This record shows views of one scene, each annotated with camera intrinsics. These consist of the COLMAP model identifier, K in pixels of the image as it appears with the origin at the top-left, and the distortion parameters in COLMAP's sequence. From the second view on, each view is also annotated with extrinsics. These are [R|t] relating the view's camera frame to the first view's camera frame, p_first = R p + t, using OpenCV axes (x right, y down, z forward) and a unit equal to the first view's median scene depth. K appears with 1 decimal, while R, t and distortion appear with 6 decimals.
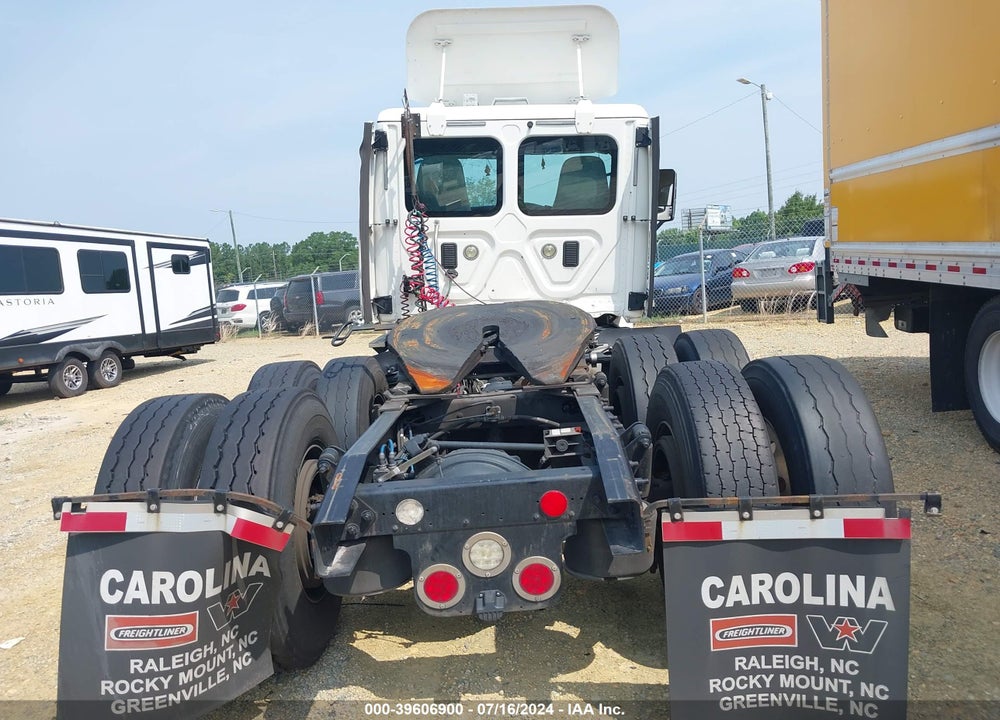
lens RADIAL K [[791.8, 0, 510.8], [0, 791.8, 361.8], [0, 0, 1]] dist [0.043206, -0.091965]
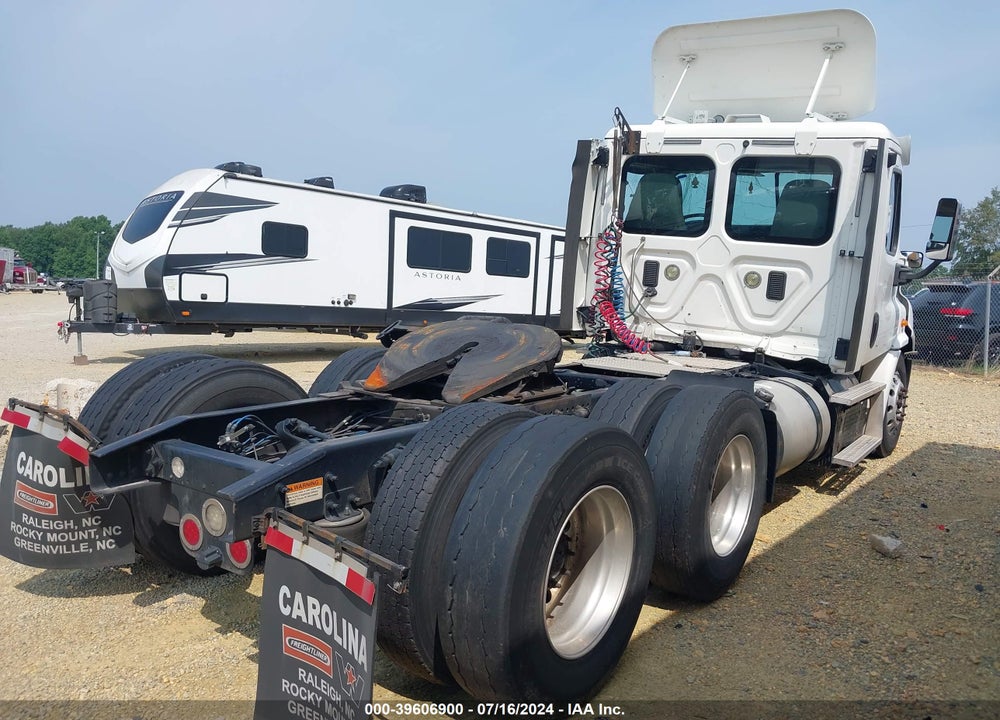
lens RADIAL K [[791.8, 0, 510.8], [0, 791.8, 361.8], [0, 0, 1]] dist [0.043206, -0.091965]
pose [[0.813807, 0.167419, -0.556497, 0.355242], [-0.167622, 0.984528, 0.051063, -0.046845], [0.556436, 0.051726, 0.829279, 0.084377]]
